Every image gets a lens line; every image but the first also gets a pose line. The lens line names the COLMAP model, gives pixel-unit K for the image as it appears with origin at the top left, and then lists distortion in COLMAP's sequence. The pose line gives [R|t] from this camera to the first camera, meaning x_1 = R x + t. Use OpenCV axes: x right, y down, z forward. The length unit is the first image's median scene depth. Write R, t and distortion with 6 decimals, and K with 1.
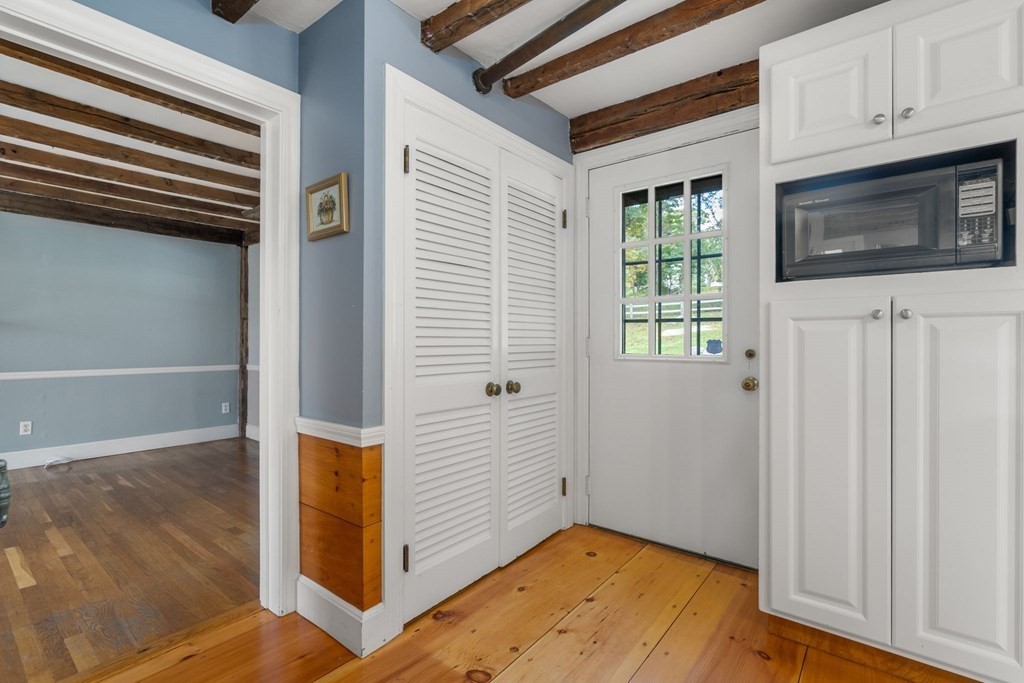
lens RADIAL K [[474.5, 0, 512.0], [0, 474.5, 341.5], [0, 0, 1]] dist [-0.002249, -0.000102]
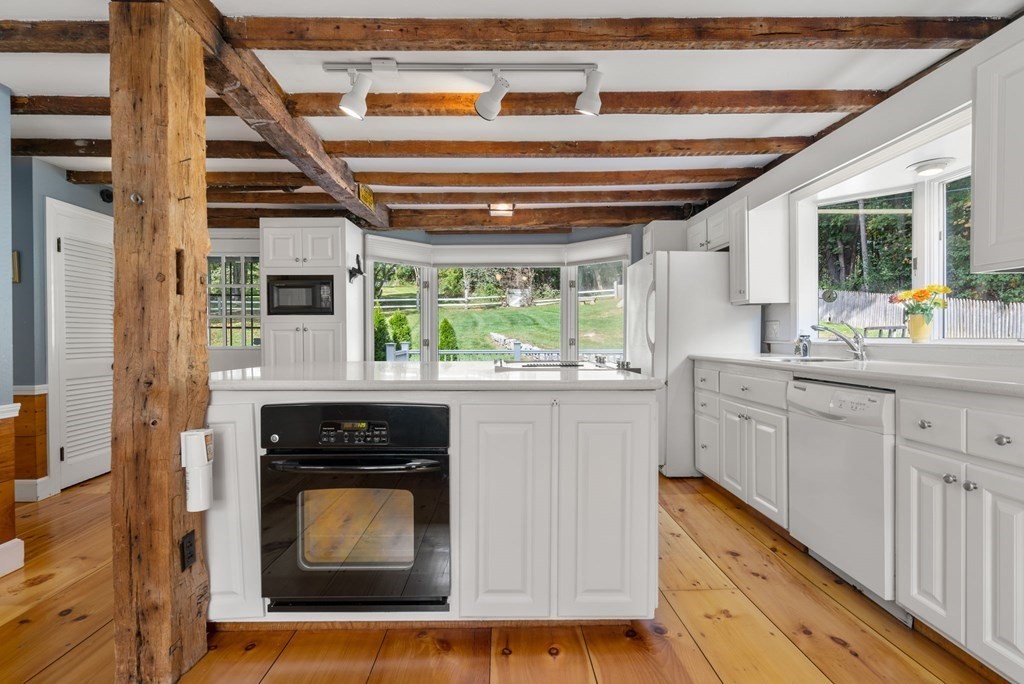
lens RADIAL K [[481.8, 0, 509.3], [0, 481.8, 341.5], [0, 0, 1]] dist [0.002377, 0.000536]
pose [[0.771812, -0.012050, 0.635736, -0.068497], [0.006150, 0.999915, 0.011487, -0.007967], [-0.635821, -0.004956, 0.771821, -1.728788]]
